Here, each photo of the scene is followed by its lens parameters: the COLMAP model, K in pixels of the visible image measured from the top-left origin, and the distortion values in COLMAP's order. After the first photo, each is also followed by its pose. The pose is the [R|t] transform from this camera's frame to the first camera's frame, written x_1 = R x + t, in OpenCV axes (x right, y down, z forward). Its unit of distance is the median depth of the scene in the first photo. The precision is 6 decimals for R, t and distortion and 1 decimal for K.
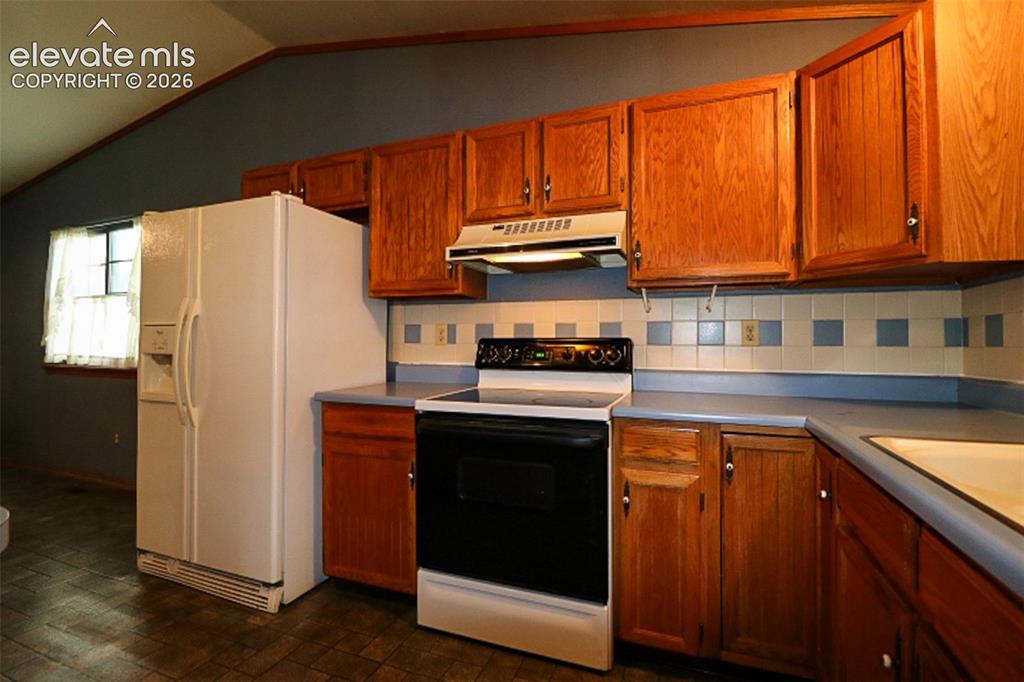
lens RADIAL K [[478.8, 0, 503.6], [0, 478.8, 338.1], [0, 0, 1]] dist [-0.000133, -0.013625]
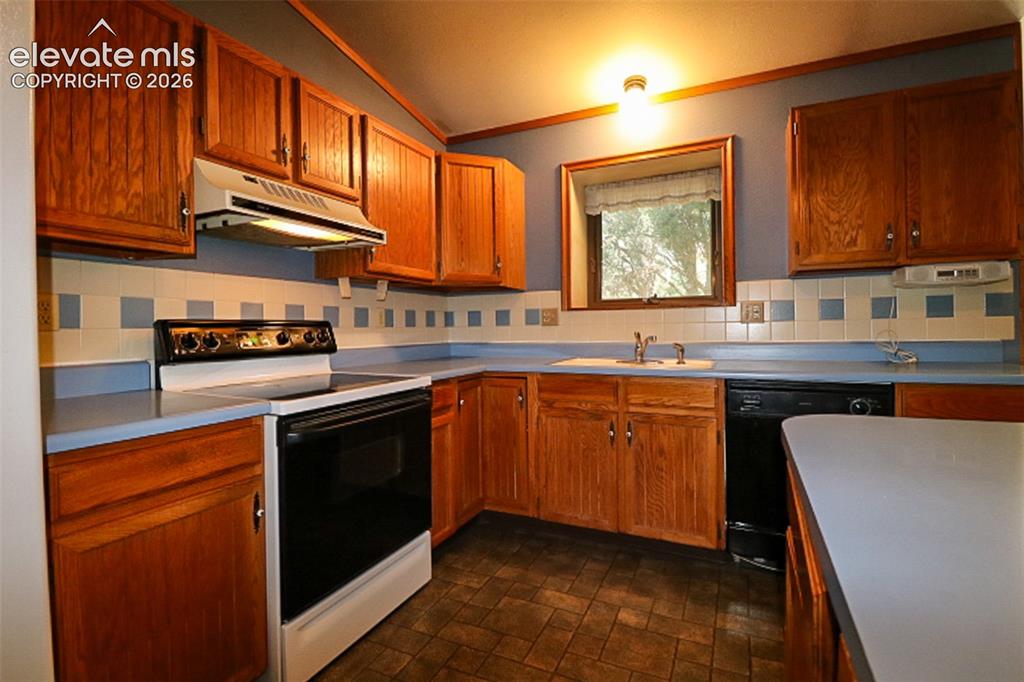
lens RADIAL K [[478.8, 0, 503.6], [0, 478.8, 338.1], [0, 0, 1]] dist [-0.000133, -0.013625]
pose [[0.076821, -0.027230, 0.996673, -0.752502], [-0.002874, 0.999617, 0.027531, 0.007333], [-0.997041, -0.004980, 0.076713, 0.510790]]
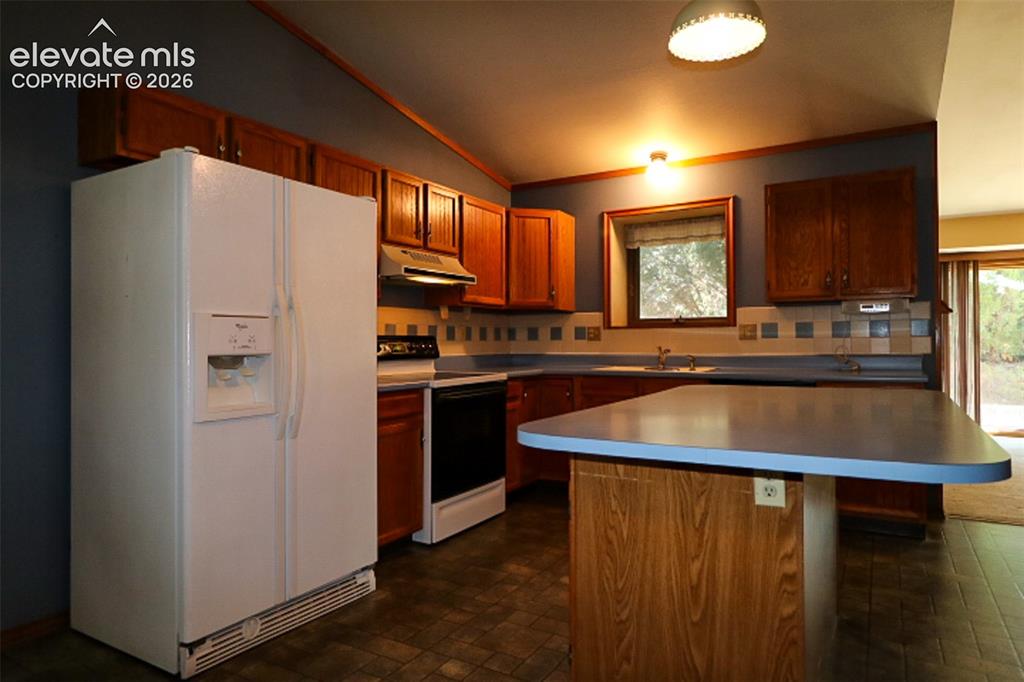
lens RADIAL K [[629.2, 0, 511.2], [0, 629.2, 334.7], [0, 0, 1]] dist [0.001829, -0.004277]
pose [[0.155028, 0.005548, 0.987894, -1.641787], [-0.010805, 0.999934, -0.003920, 0.000713], [-0.987851, -0.010066, 0.155078, 0.427390]]
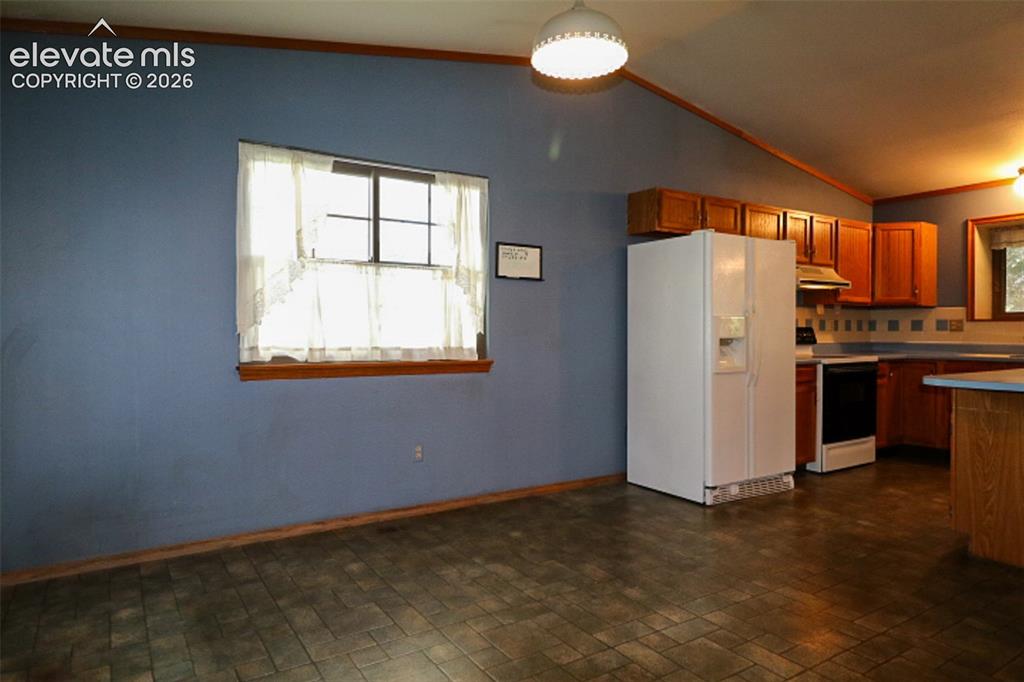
lens RADIAL K [[629.2, 0, 511.2], [0, 629.2, 334.7], [0, 0, 1]] dist [0.001829, -0.004277]
pose [[0.583622, -0.008487, 0.811981, -2.576884], [-0.012214, 0.999741, 0.019229, -0.004564], [-0.811934, -0.021140, 0.583367, 0.460263]]
